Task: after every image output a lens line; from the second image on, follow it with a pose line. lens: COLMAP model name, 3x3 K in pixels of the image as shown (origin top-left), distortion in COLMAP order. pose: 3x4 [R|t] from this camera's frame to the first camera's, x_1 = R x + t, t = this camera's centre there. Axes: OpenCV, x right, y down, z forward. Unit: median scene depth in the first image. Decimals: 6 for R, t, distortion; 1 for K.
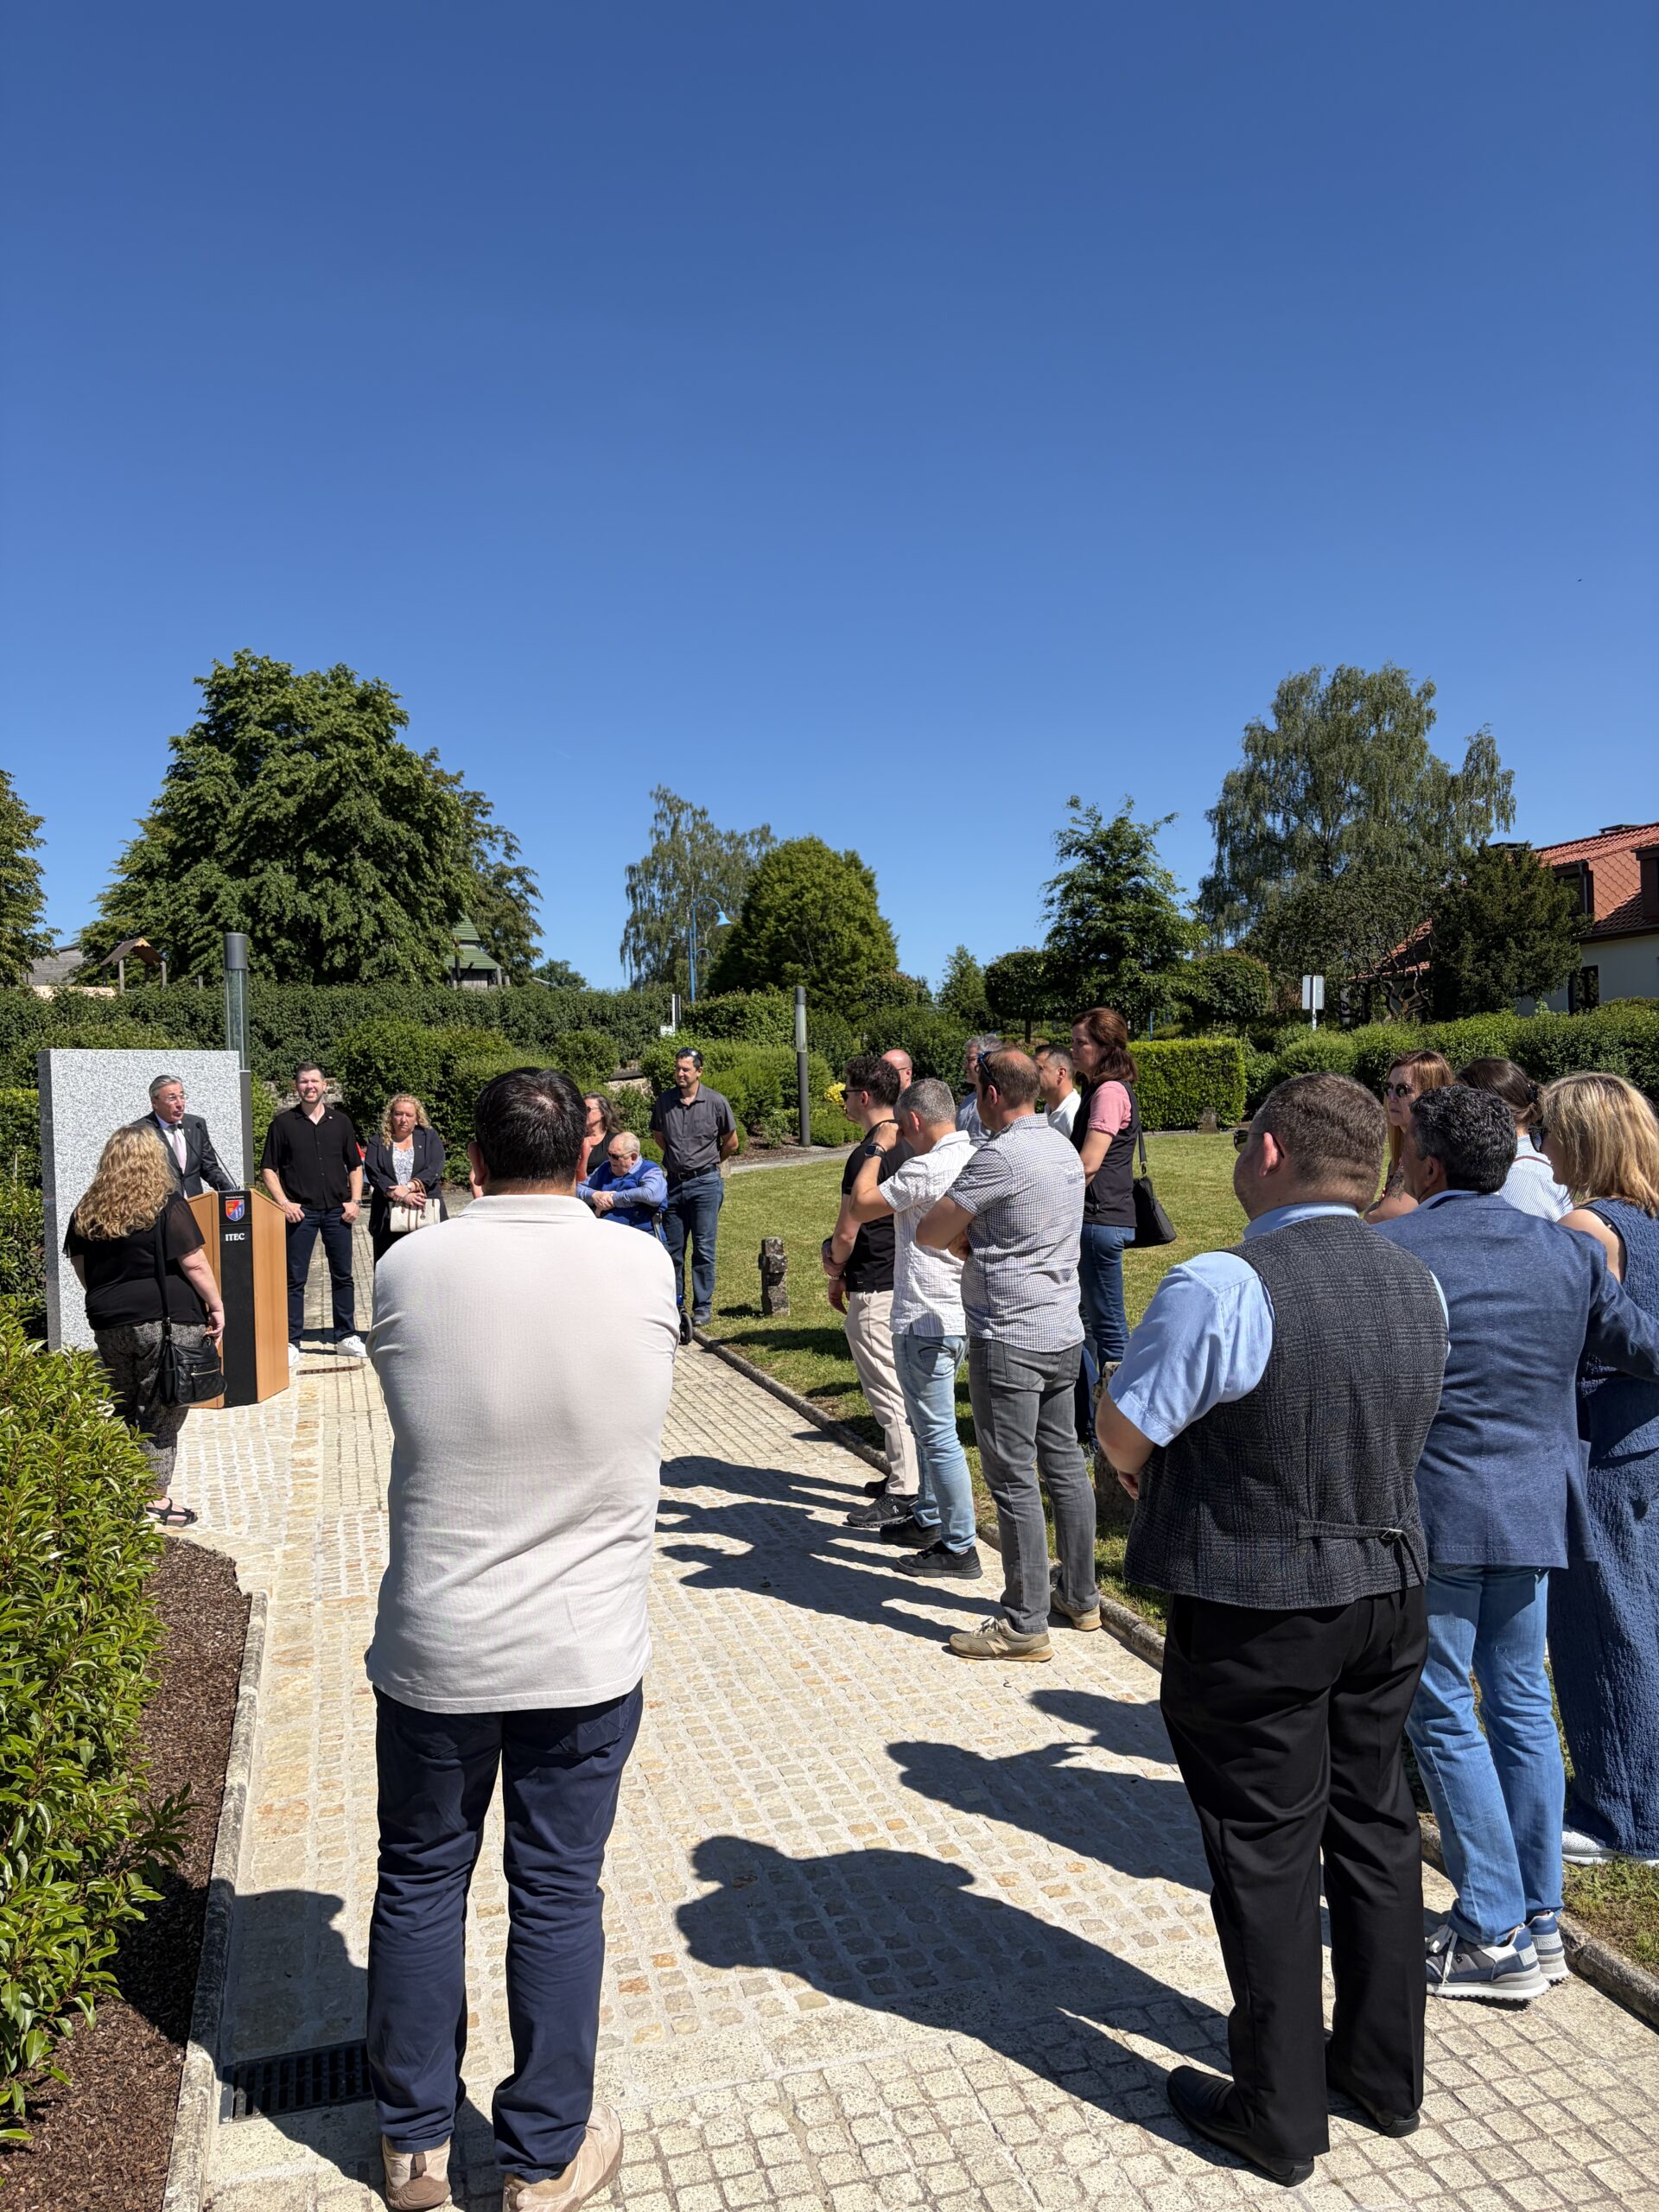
lens RADIAL K [[1687.4, 0, 875.8], [0, 1687.4, 1119.4], [0, 0, 1]] dist [0.028084, -0.004847]
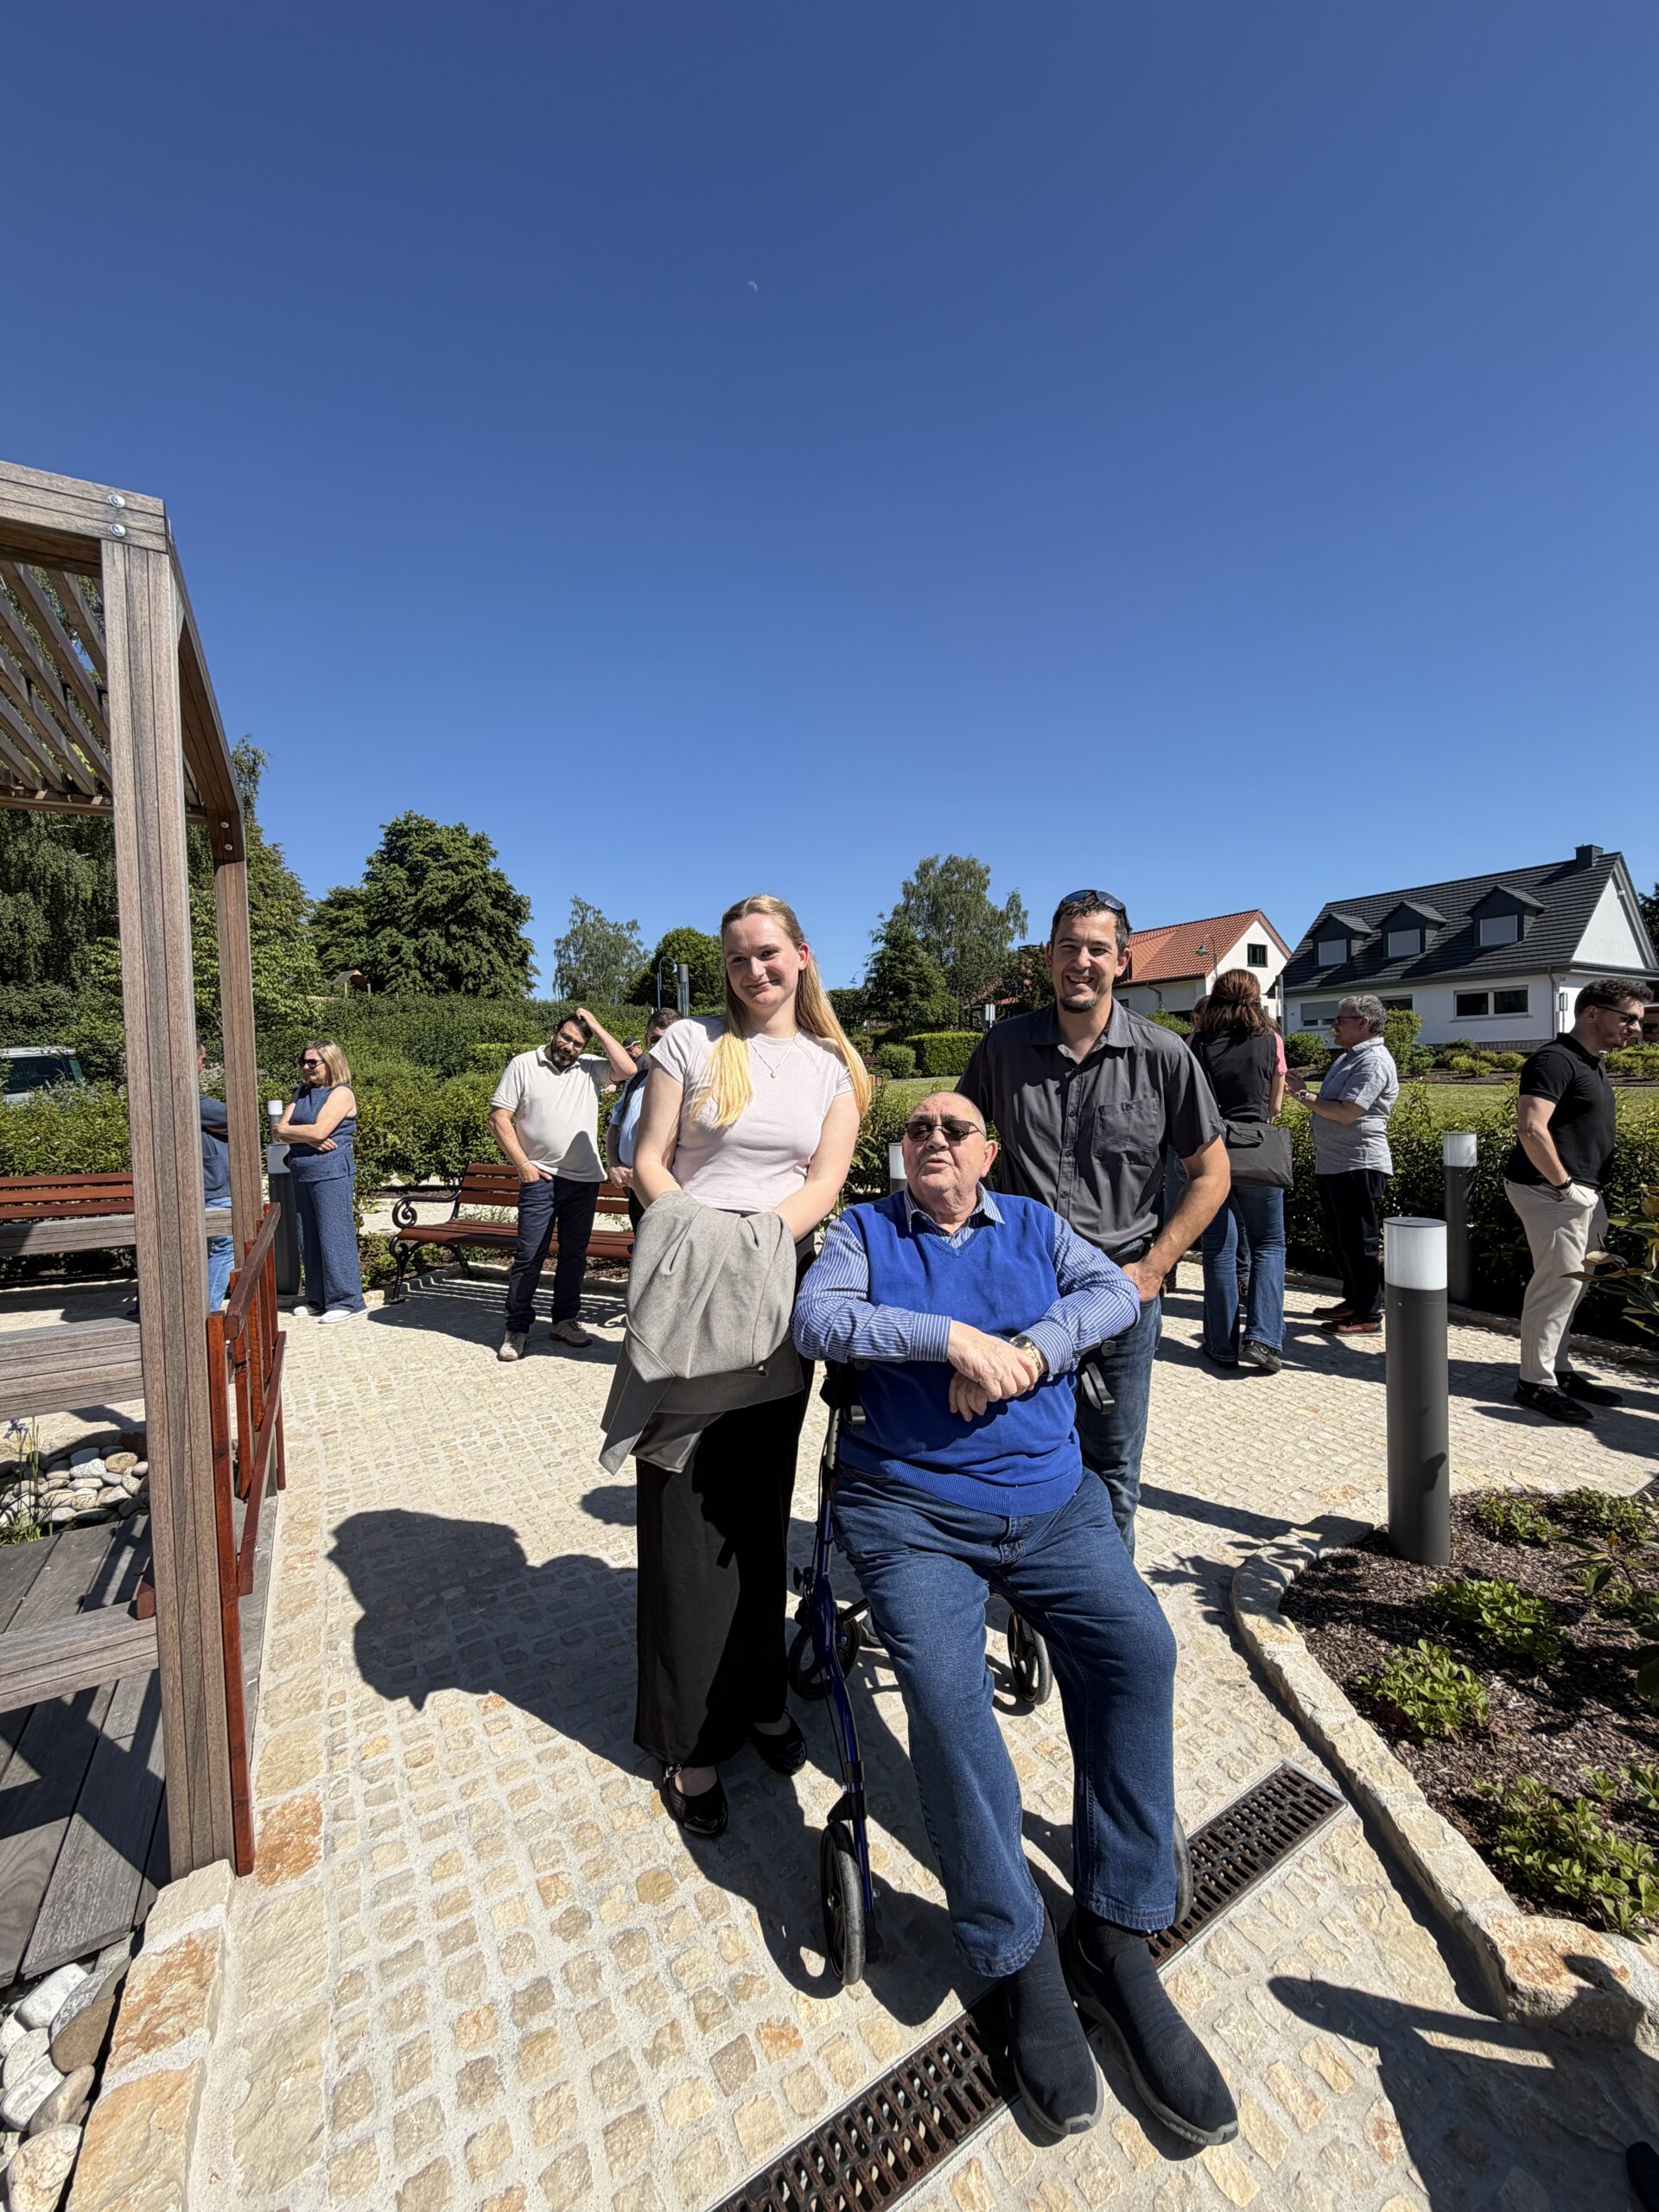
lens RADIAL K [[887.4, 0, 833.7], [0, 887.4, 1101.0], [0, 0, 1]] dist [-0.000669, 0.000940]
pose [[0.973214, -0.004083, 0.229863, -0.153868], [-0.000845, 0.999772, 0.021338, 0.009618], [-0.229898, -0.020960, 0.972989, -0.022604]]
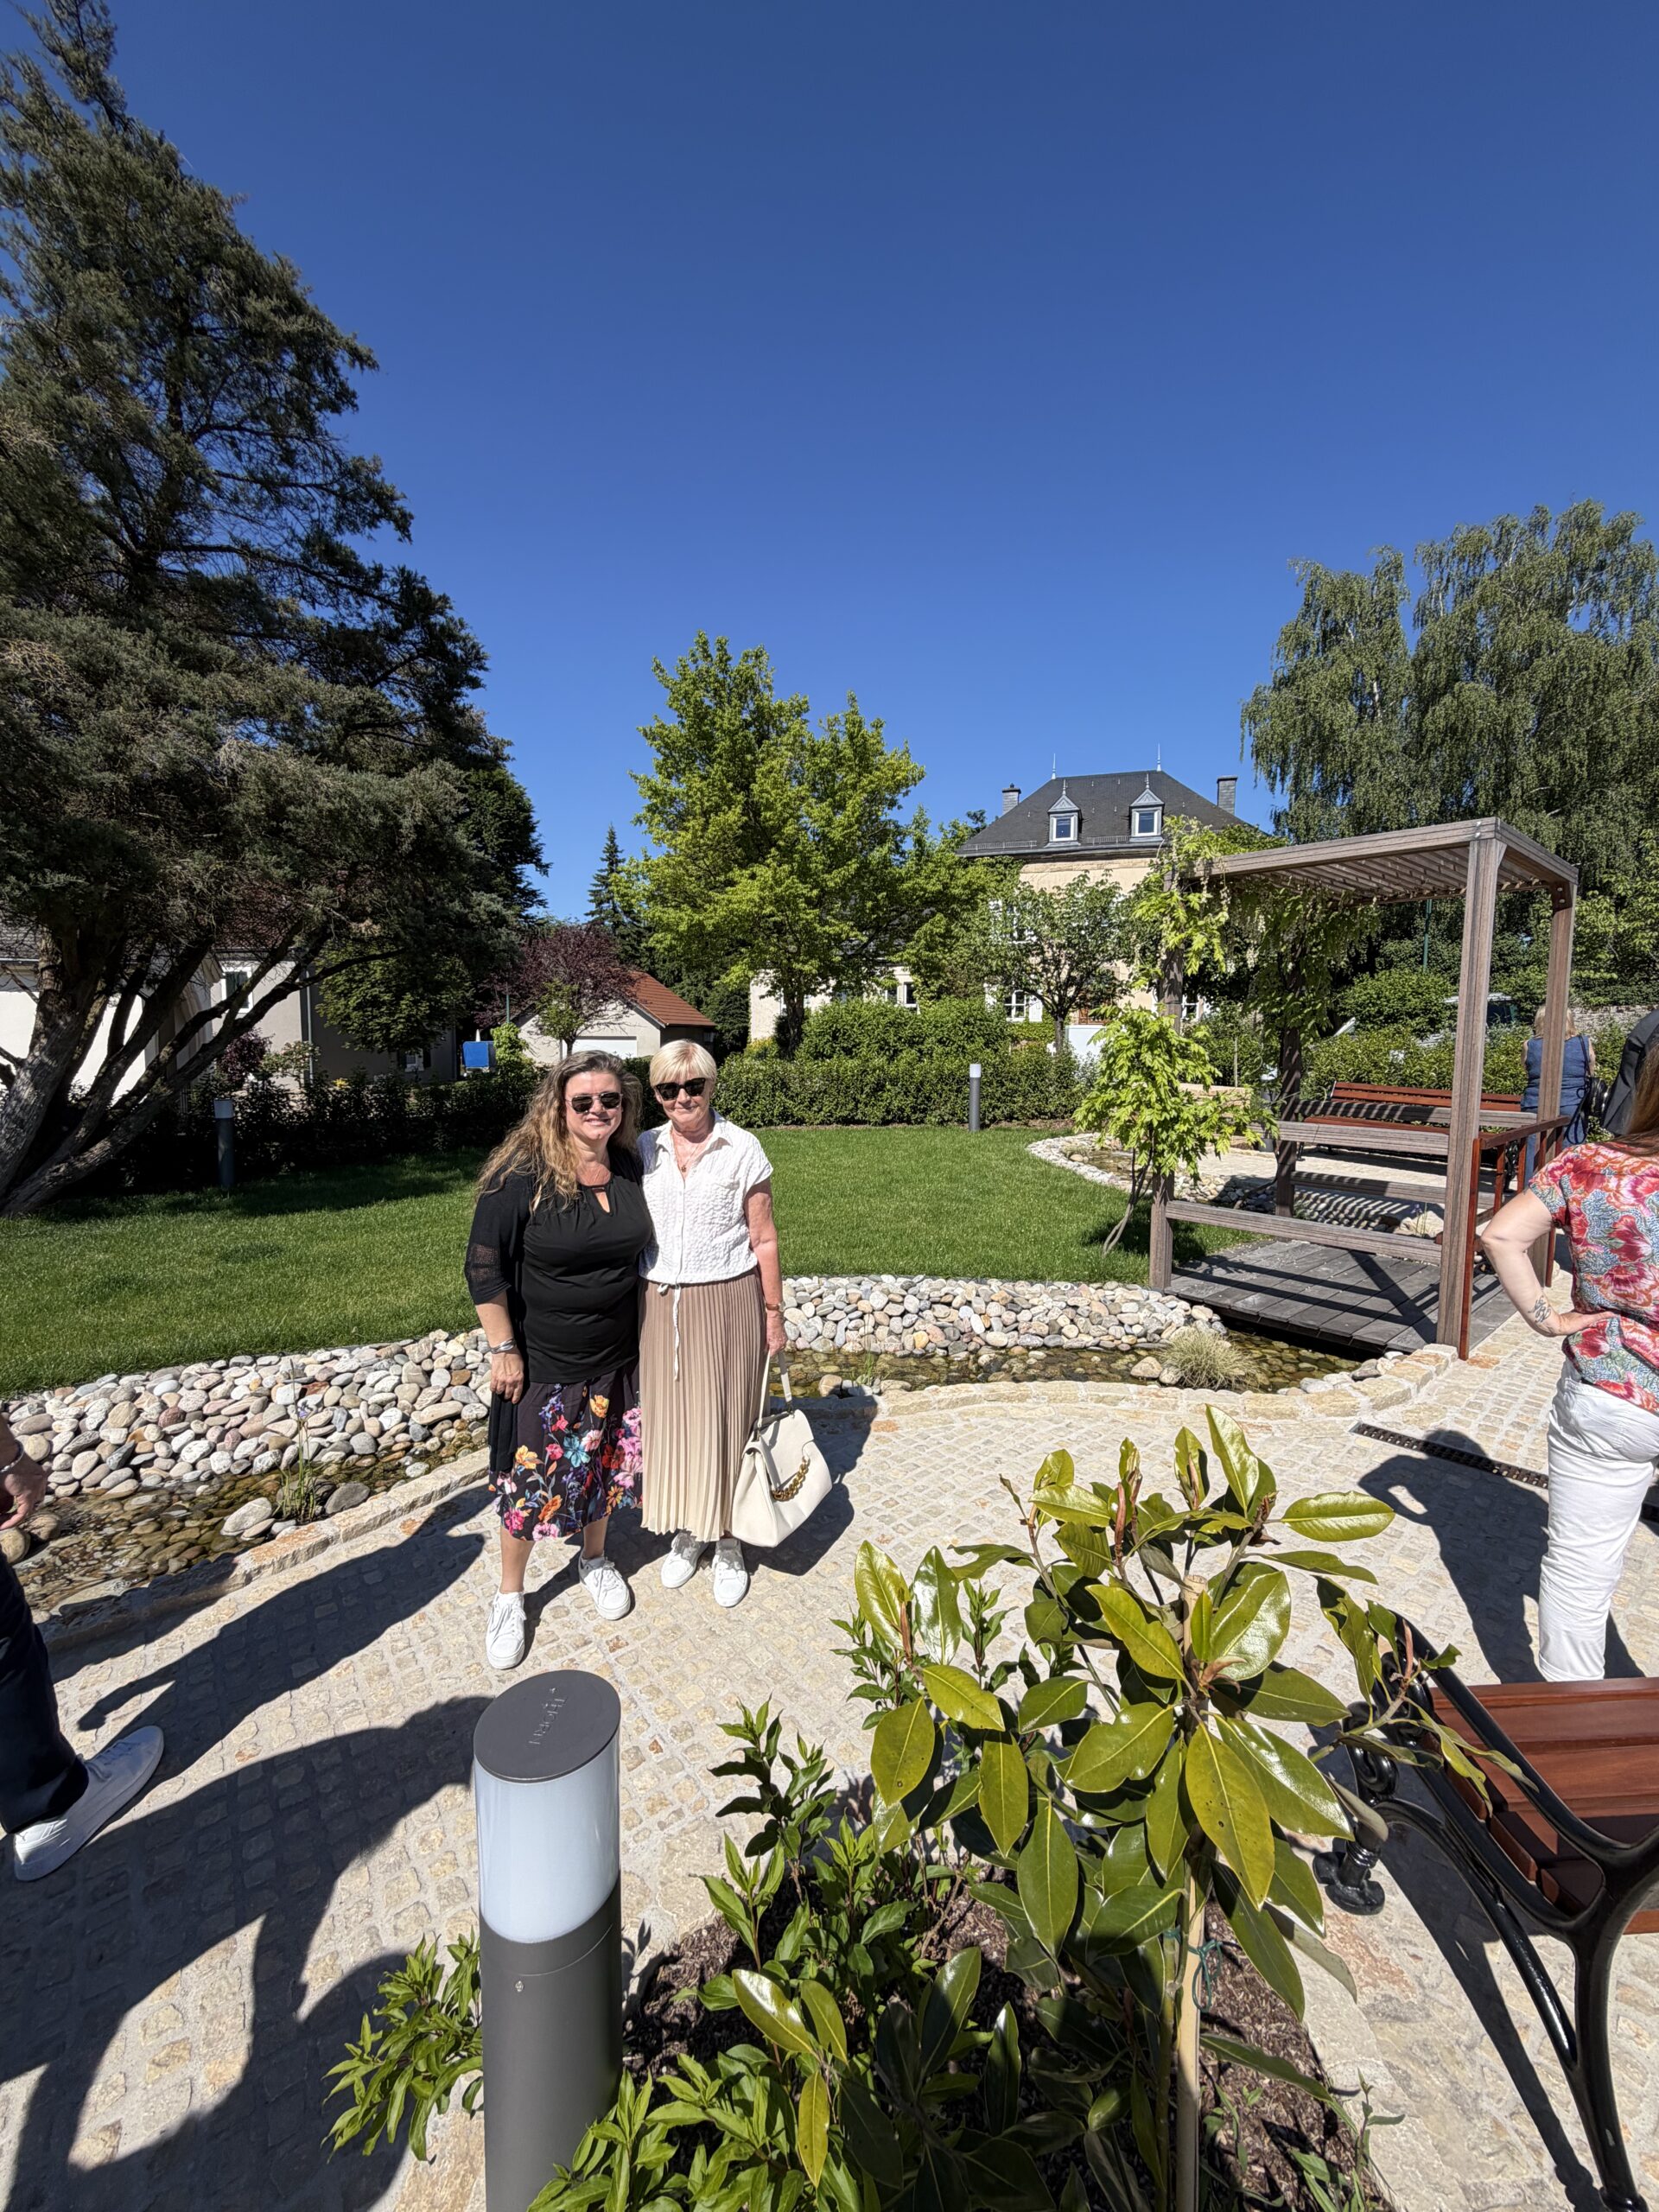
lens RADIAL K [[887.4, 0, 820.5], [0, 887.4, 1105.5], [0, 0, 1]] dist [-0.000669, 0.000940]
pose [[0.408095, 0.113086, -0.905908, -0.114927], [-0.018452, 0.993117, 0.115660, 0.006346], [0.912753, -0.030484, 0.407373, -0.081184]]
